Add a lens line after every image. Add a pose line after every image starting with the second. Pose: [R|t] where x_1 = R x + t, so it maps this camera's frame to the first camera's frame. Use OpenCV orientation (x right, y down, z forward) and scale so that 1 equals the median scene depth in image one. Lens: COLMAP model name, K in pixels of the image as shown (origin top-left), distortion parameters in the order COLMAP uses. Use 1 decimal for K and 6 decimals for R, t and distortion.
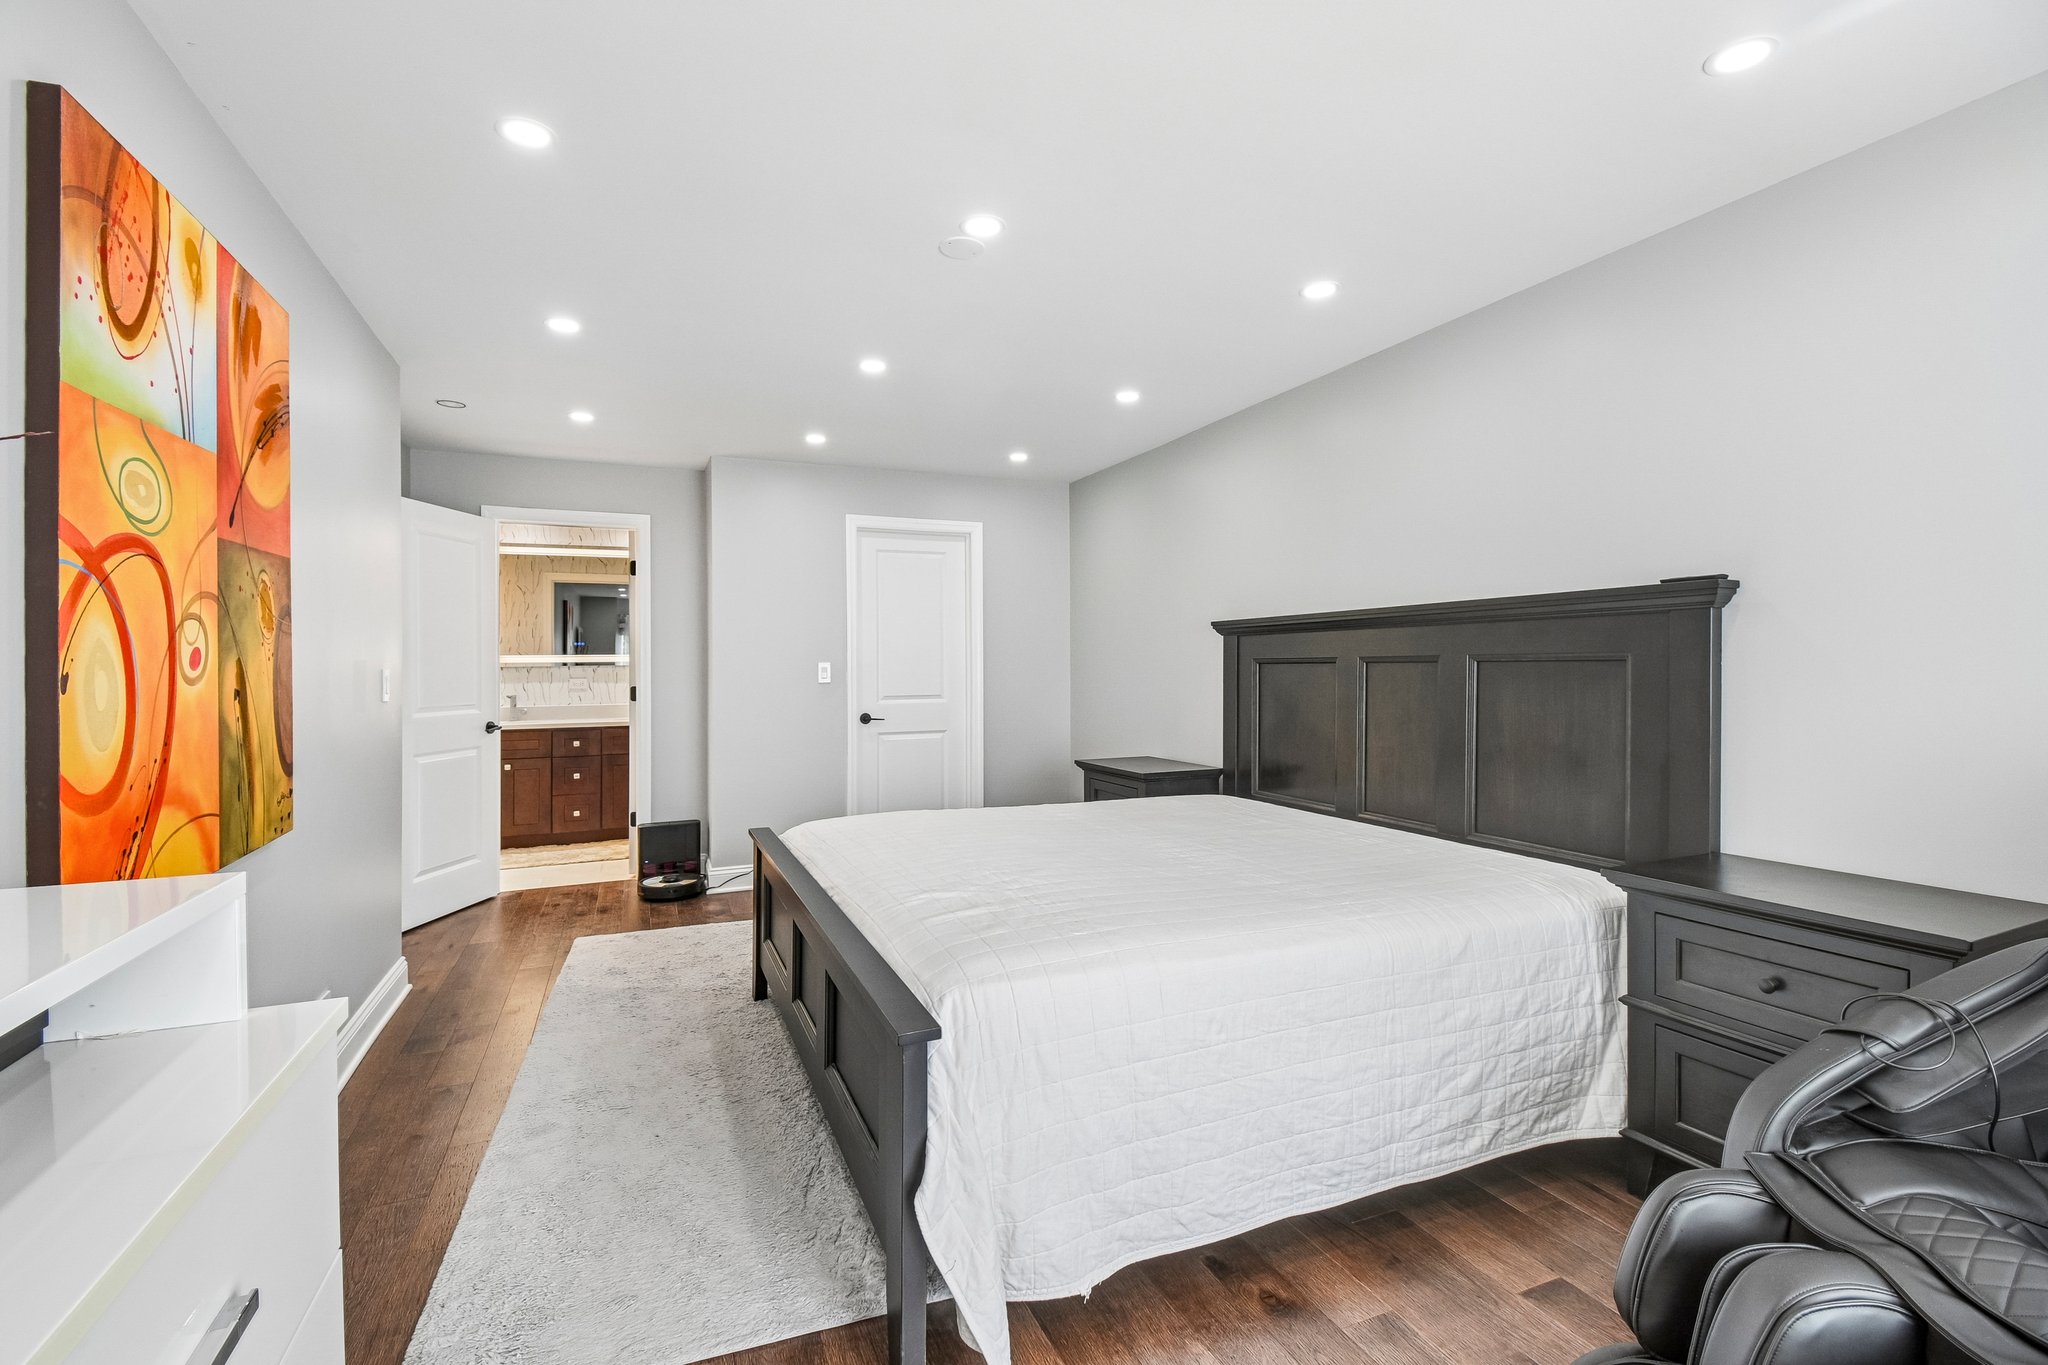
lens RADIAL K [[908.9, 0, 1017.3], [0, 908.9, 651.9], [0, 0, 1]] dist [0.038947, -0.030854]
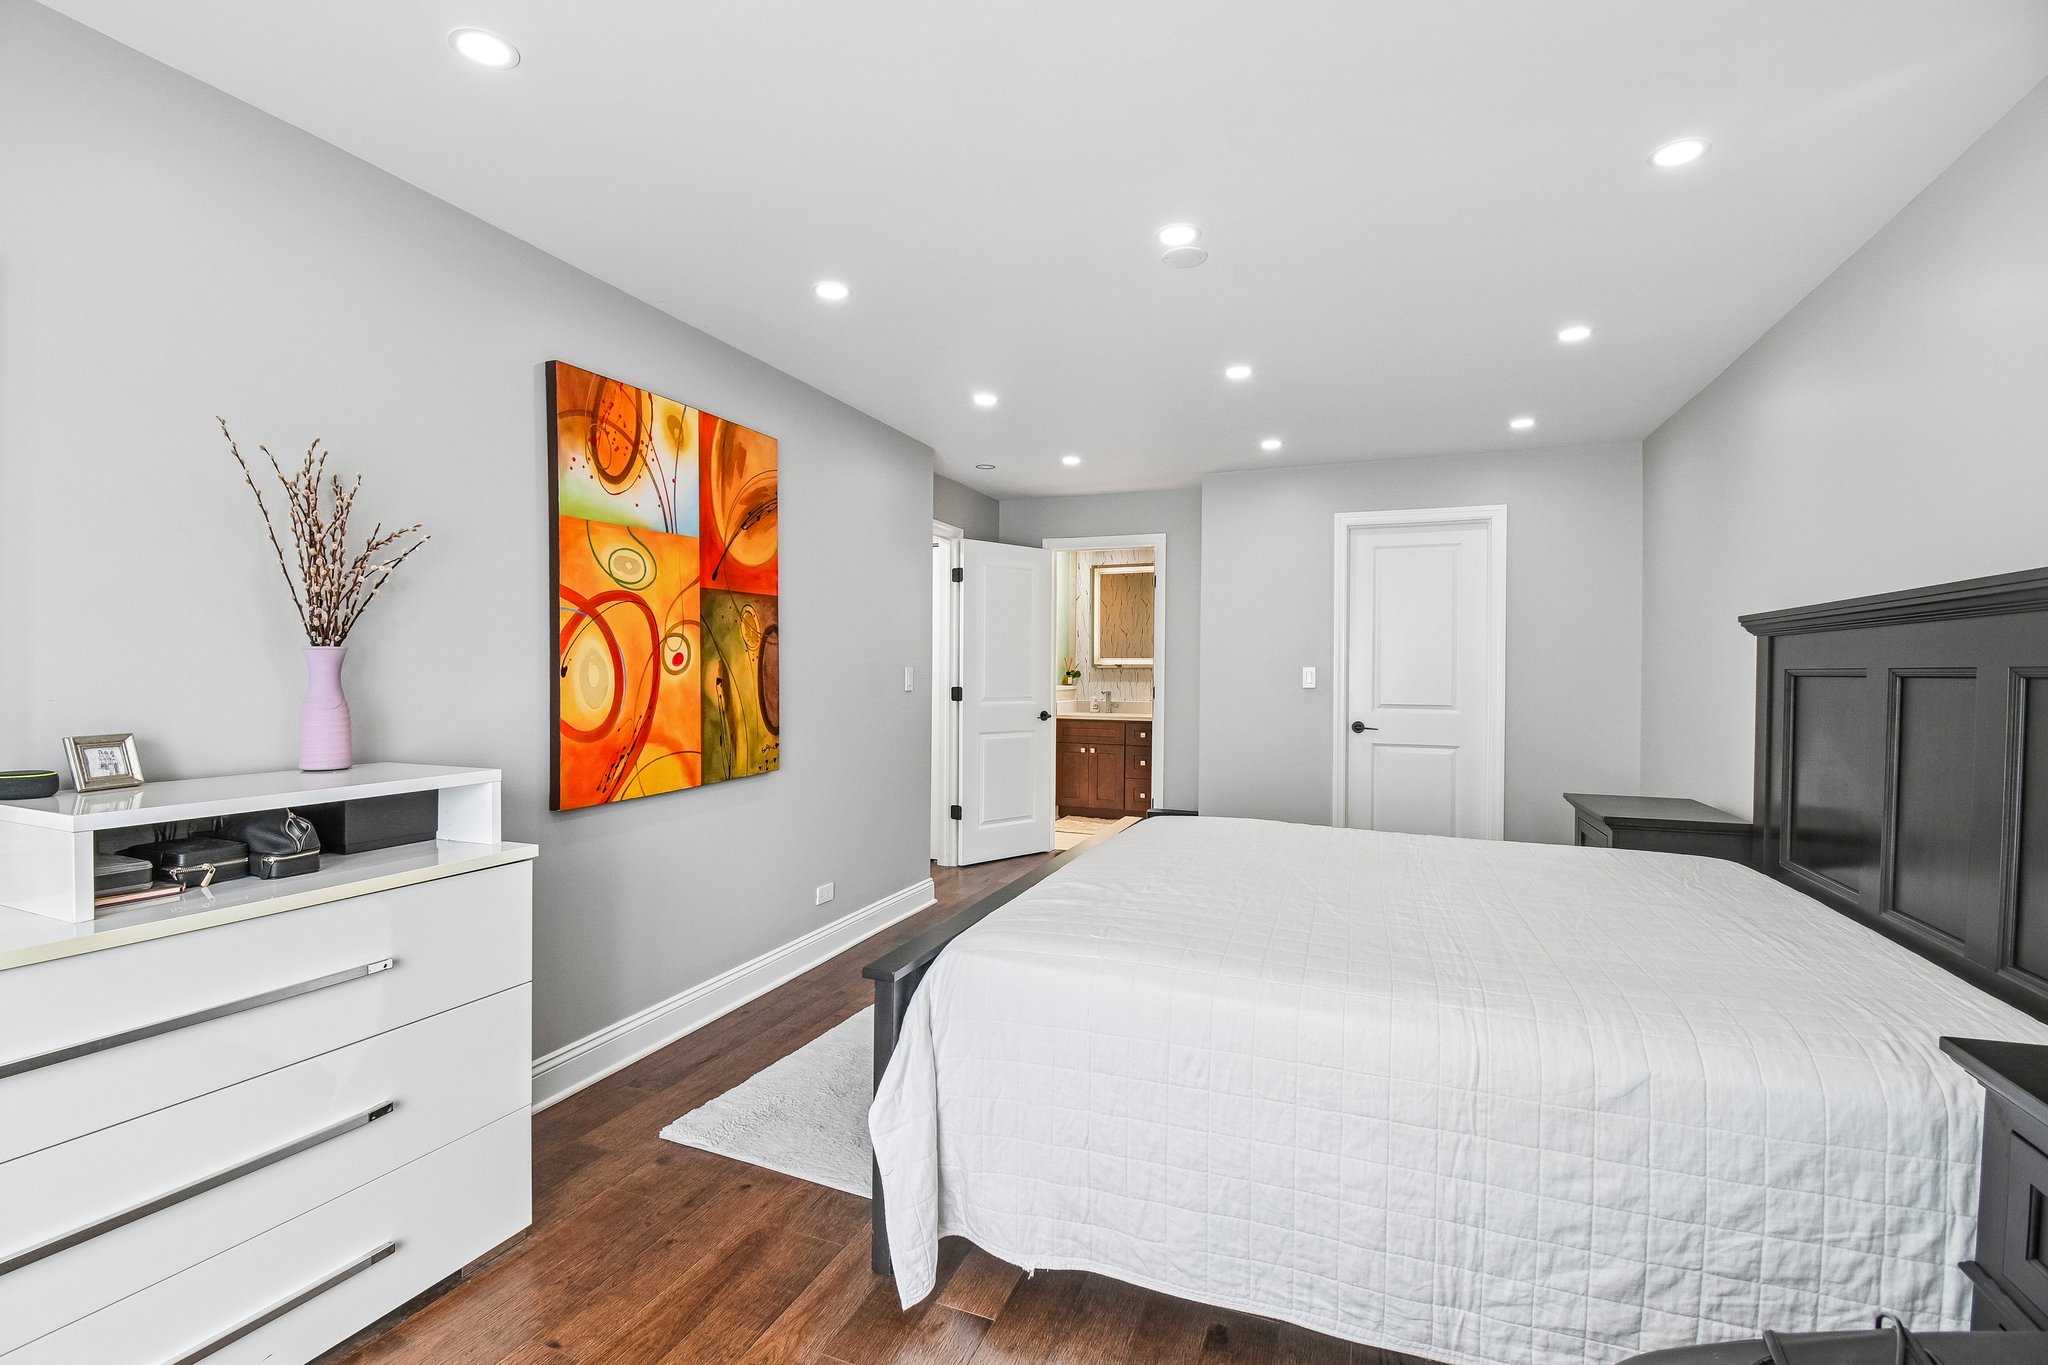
lens RADIAL K [[916.2, 0, 1020.1], [0, 916.2, 645.2], [0, 0, 1]] dist [0.020006, -0.025291]
pose [[0.713735, -0.005119, -0.700398, 0.693244], [-0.002854, 0.999944, -0.010217, -0.002898], [0.700410, 0.009291, 0.713680, 0.205369]]
